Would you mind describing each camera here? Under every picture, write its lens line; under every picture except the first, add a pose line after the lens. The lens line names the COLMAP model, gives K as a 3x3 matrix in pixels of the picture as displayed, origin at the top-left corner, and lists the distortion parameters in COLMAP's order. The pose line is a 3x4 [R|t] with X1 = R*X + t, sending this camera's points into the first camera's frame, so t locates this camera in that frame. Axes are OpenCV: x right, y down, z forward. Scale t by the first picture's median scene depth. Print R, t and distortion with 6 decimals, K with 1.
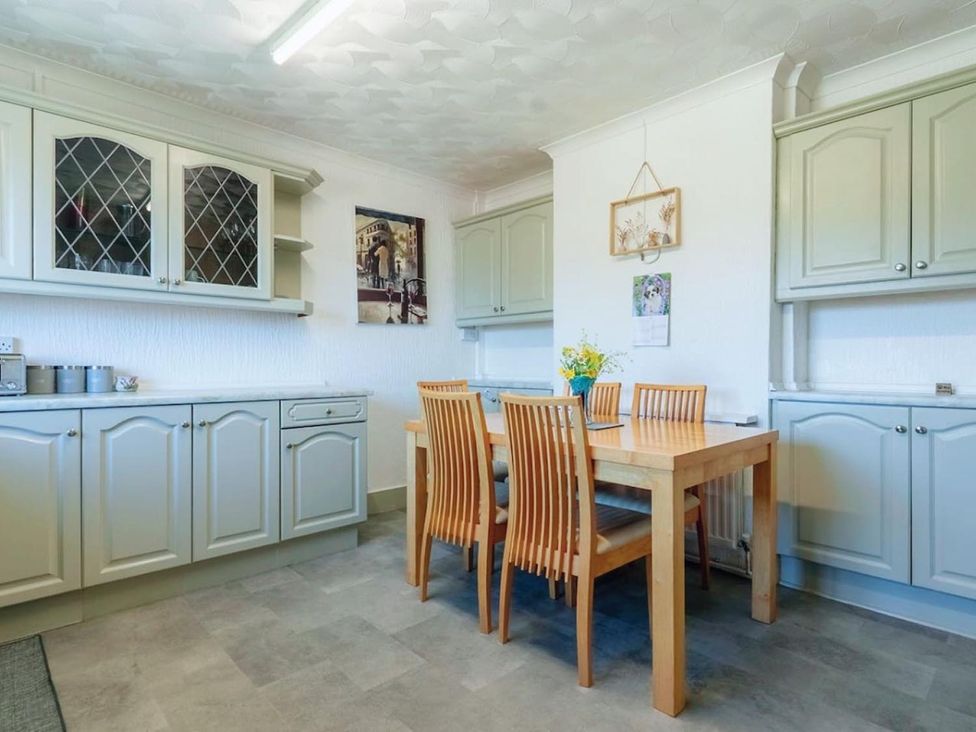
lens RADIAL K [[533.0, 0, 488.0], [0, 533.0, 366.0], [0, 0, 1]] dist [-0.002672, -0.001109]
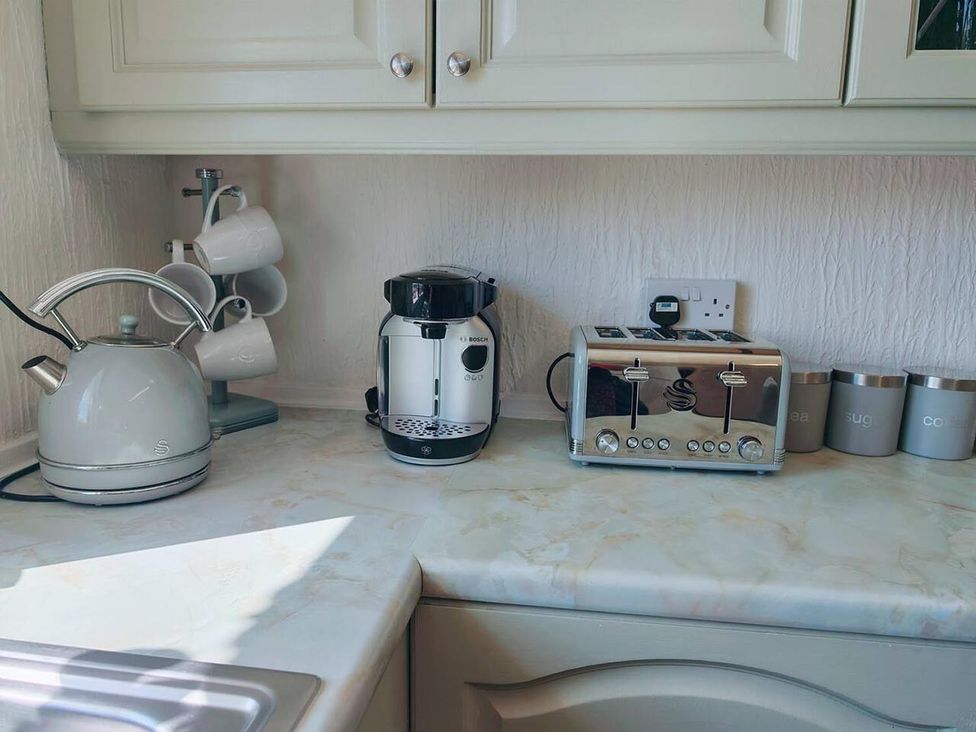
lens RADIAL K [[721.4, 0, 488.0], [0, 721.4, 366.0], [0, 0, 1]] dist [0.022614, -0.002840]
pose [[0.603084, 0.167148, -0.779969, -0.393466], [-0.026325, 0.981437, 0.189969, -0.057402], [0.797243, -0.094034, 0.596289, 0.369403]]
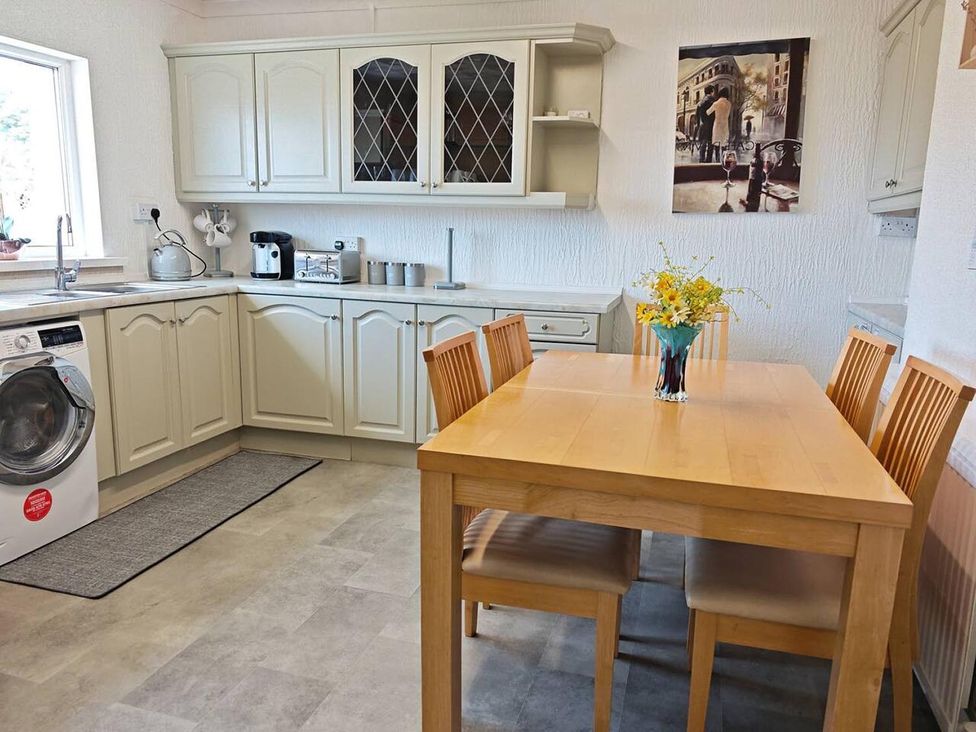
lens RADIAL K [[705.8, 0, 488.0], [0, 705.8, 366.0], [0, 0, 1]] dist [0.036744, -0.113850]
pose [[0.489853, 0.177999, -0.853440, 0.509831], [-0.025905, 0.981475, 0.189833, -0.052996], [0.871420, -0.070882, 0.485390, 0.279908]]
